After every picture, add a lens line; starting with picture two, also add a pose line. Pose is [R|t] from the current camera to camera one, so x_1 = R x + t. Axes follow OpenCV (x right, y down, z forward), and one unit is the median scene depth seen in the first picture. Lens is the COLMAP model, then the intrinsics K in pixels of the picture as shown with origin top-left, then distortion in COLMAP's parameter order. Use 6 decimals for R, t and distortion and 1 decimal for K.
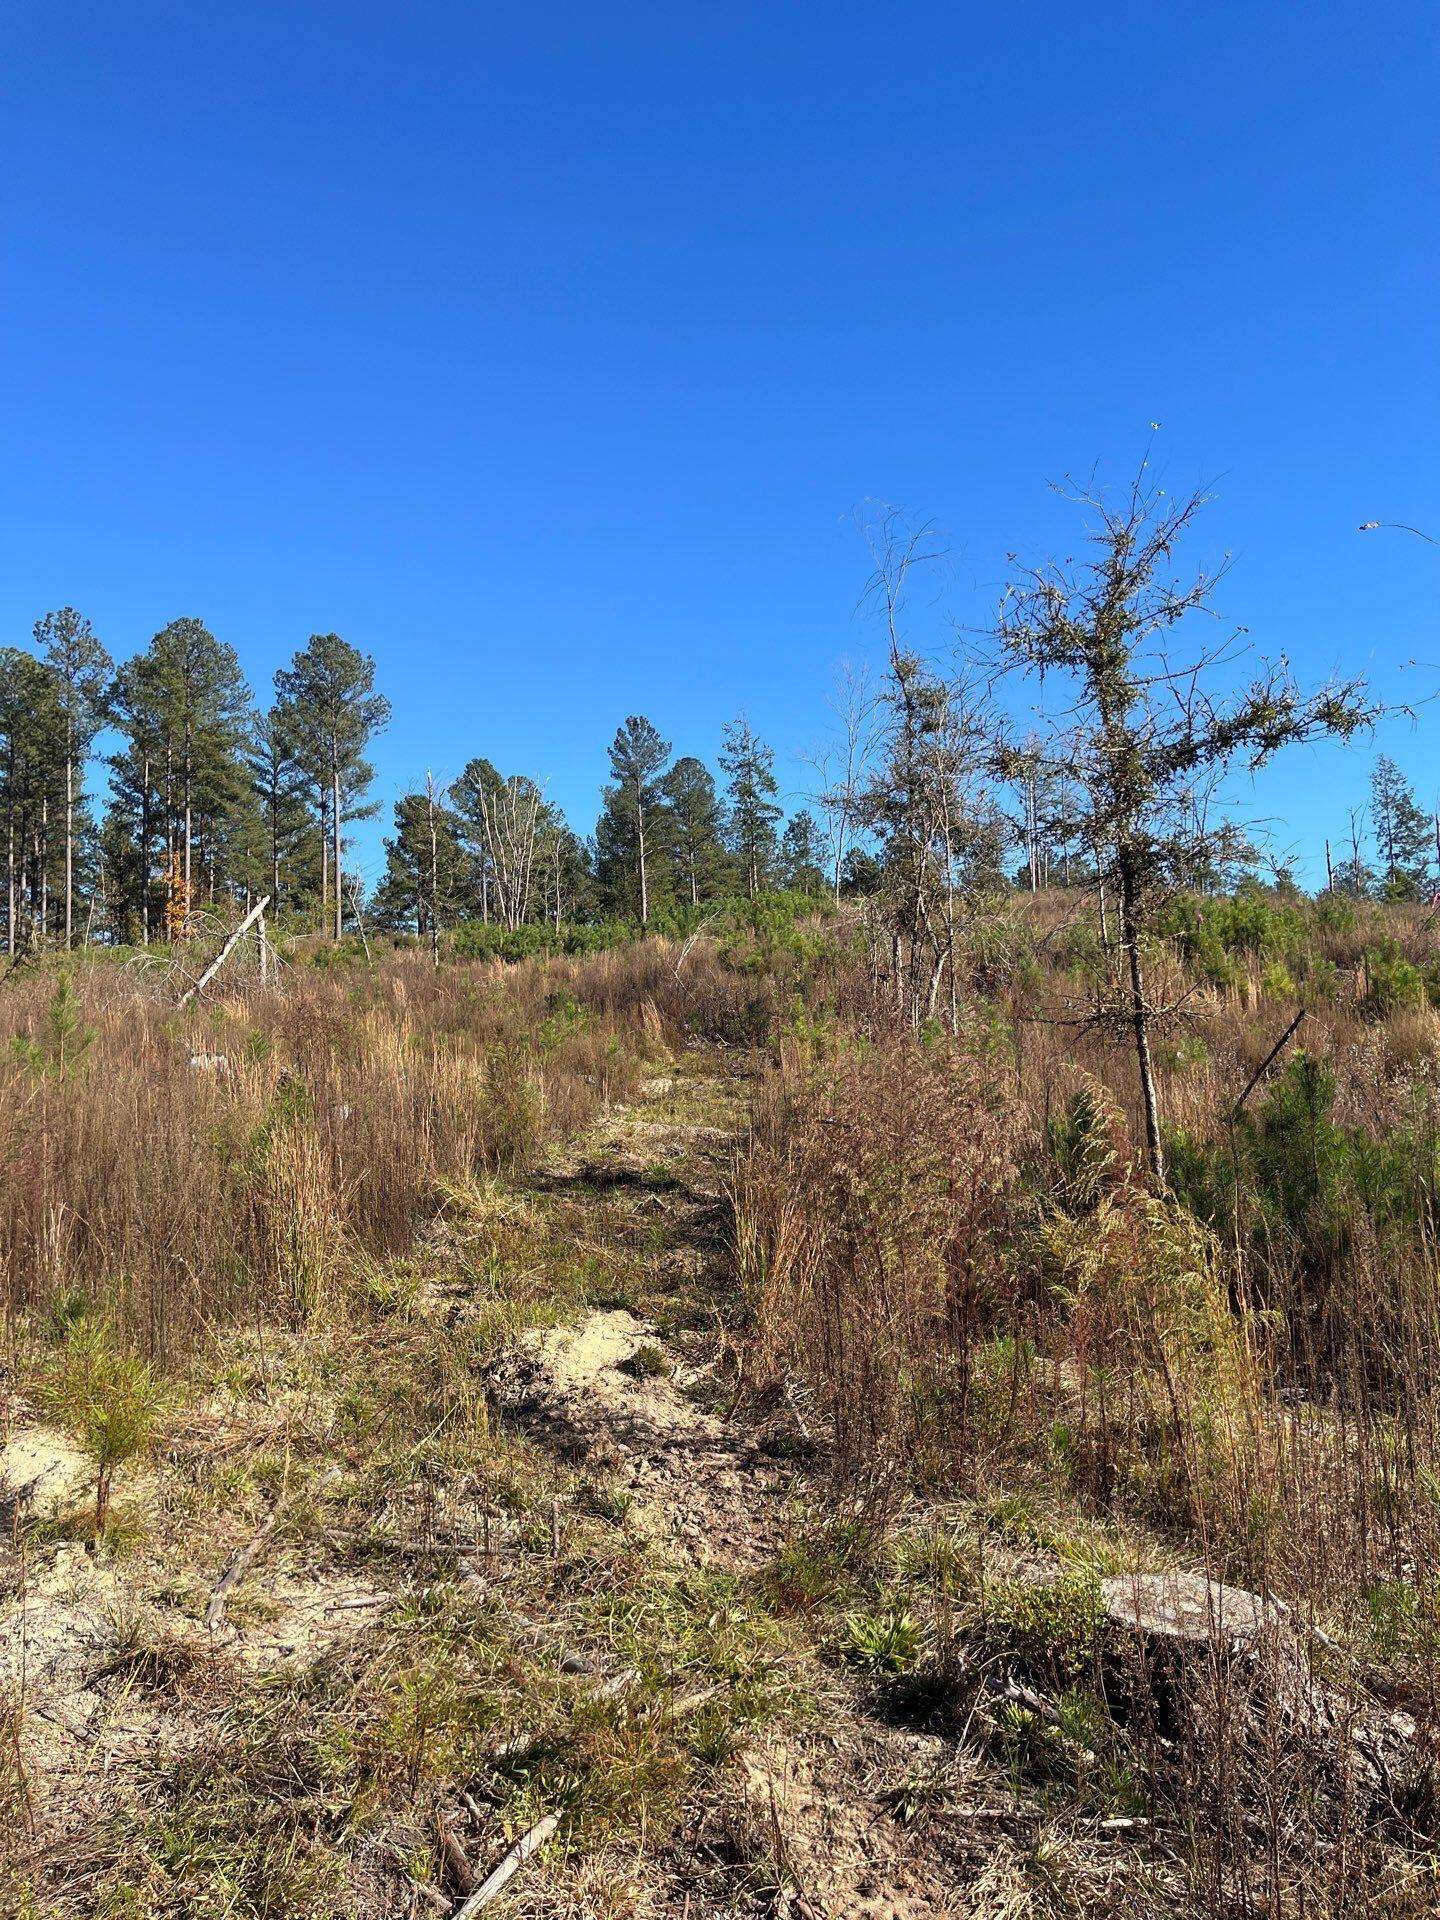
lens RADIAL K [[1434.4, 0, 720.0], [0, 1434.4, 960.8], [0, 0, 1]] dist [-0.001290, 0.001700]
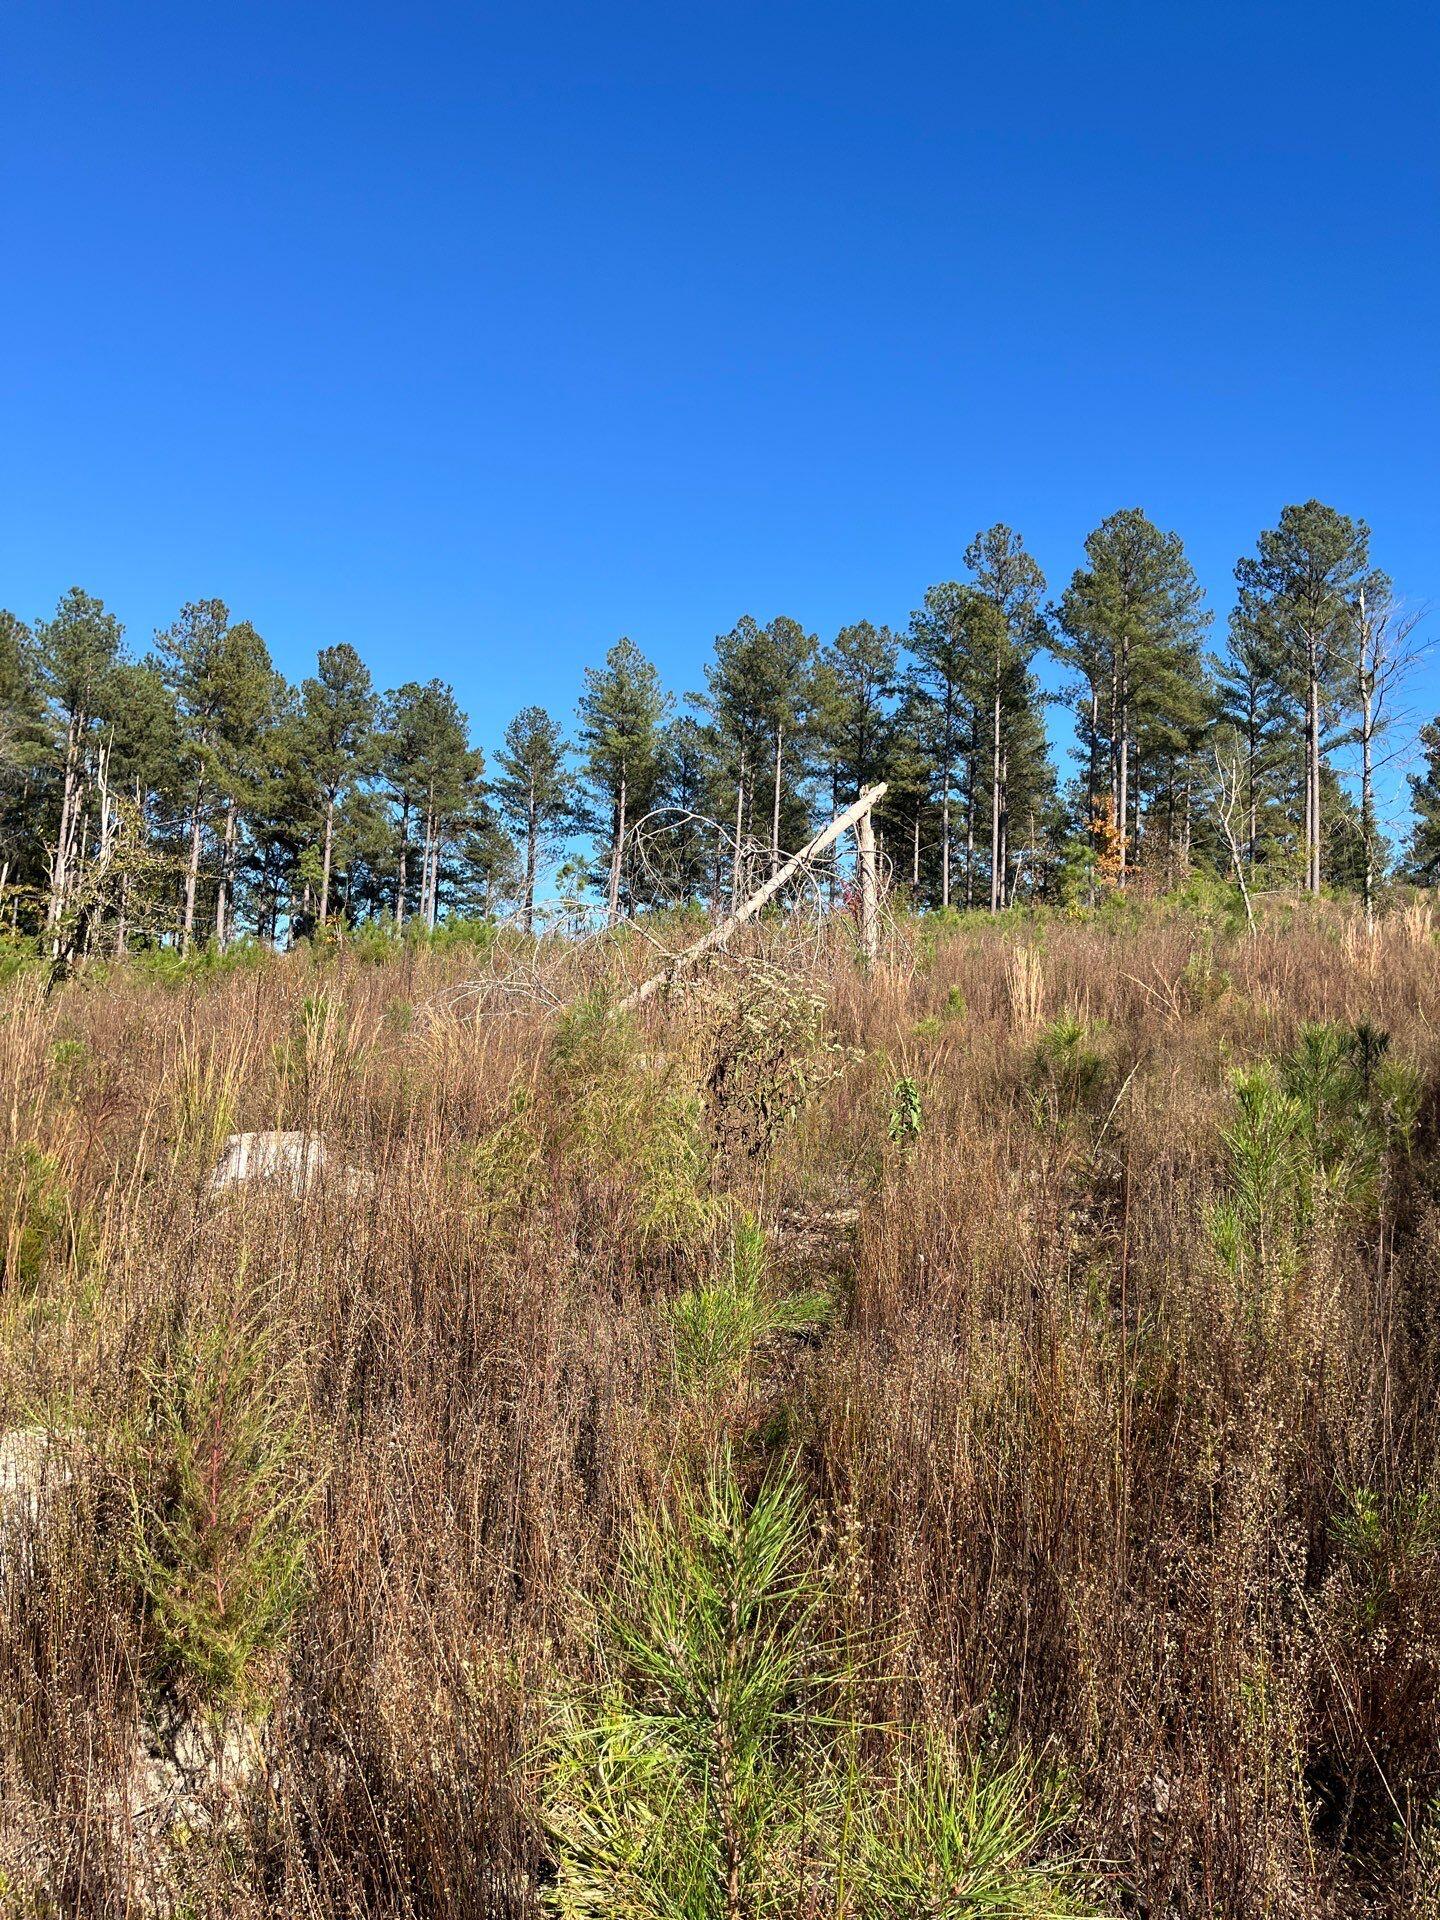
lens RADIAL K [[1434.4, 0, 719.7], [0, 1434.4, 948.8], [0, 0, 1]] dist [-0.001290, 0.001700]
pose [[0.764925, 0.009902, -0.644043, -0.014687], [-0.000645, 0.999893, 0.014607, 0.001786], [0.644119, -0.010758, 0.764850, 0.203665]]
